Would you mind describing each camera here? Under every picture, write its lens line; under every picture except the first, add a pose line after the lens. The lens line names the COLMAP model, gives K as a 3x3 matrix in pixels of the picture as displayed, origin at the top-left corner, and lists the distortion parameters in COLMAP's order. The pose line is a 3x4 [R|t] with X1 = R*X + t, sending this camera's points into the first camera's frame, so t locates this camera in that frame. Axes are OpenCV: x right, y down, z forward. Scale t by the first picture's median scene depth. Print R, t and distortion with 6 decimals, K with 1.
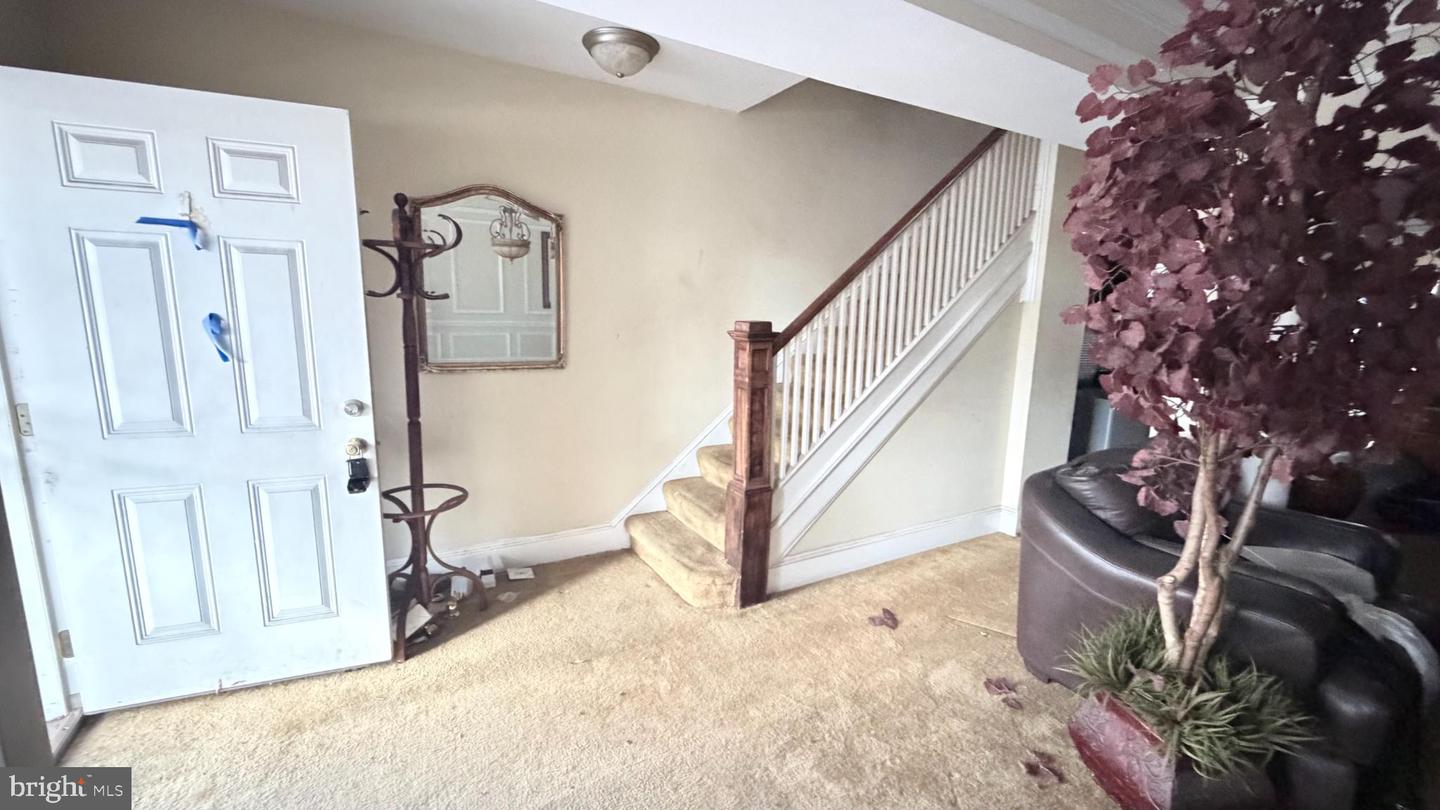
lens RADIAL K [[577.8, 0, 714.1], [0, 577.8, 402.5], [0, 0, 1]] dist [-0.001676, 0.000480]
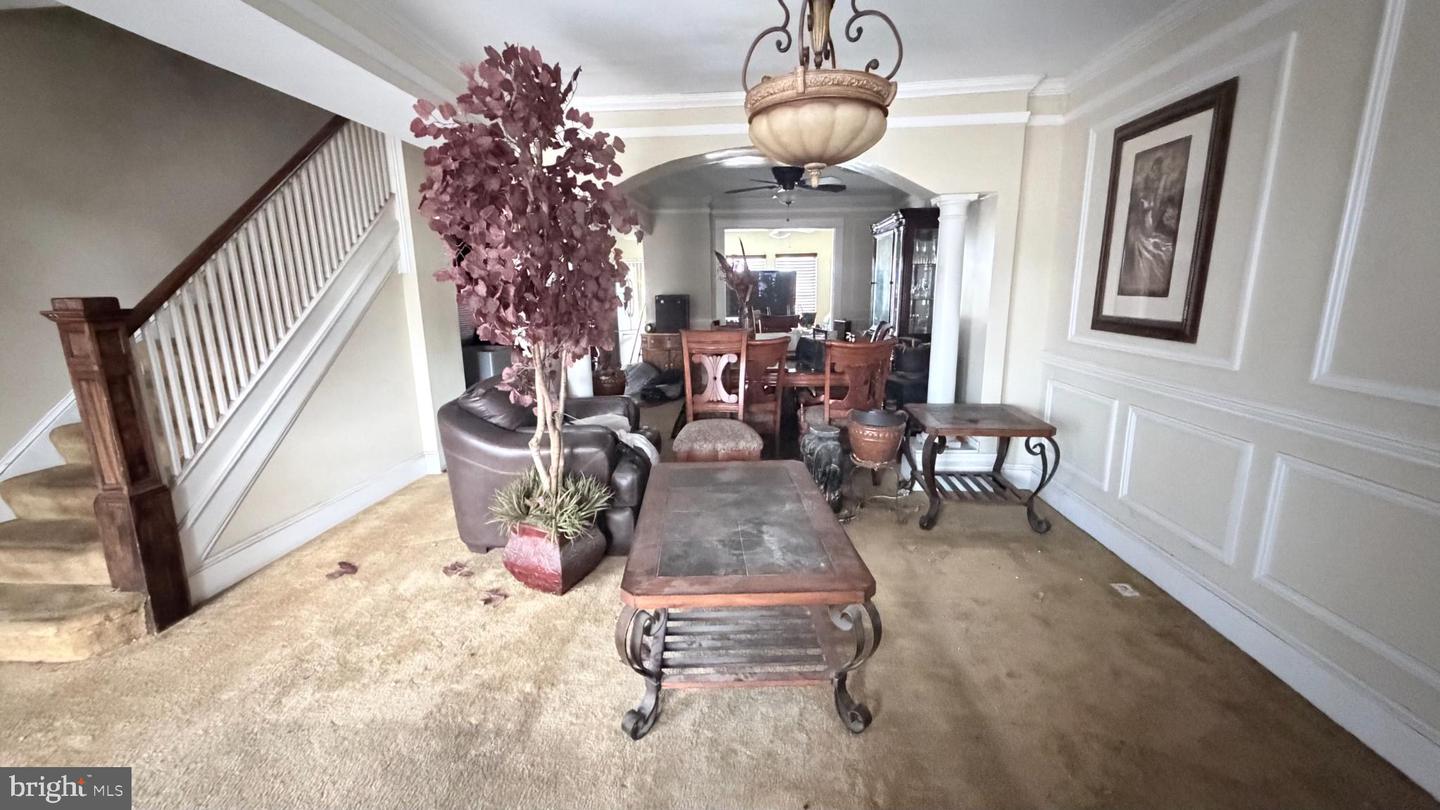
lens RADIAL K [[577.8, 0, 721.5], [0, 577.8, 408.9], [0, 0, 1]] dist [-0.001676, 0.000480]
pose [[0.552706, -0.199506, 0.809144, -0.139036], [0.161232, 0.978177, 0.131050, 0.059198], [-0.817631, 0.058028, 0.572811, -0.233329]]
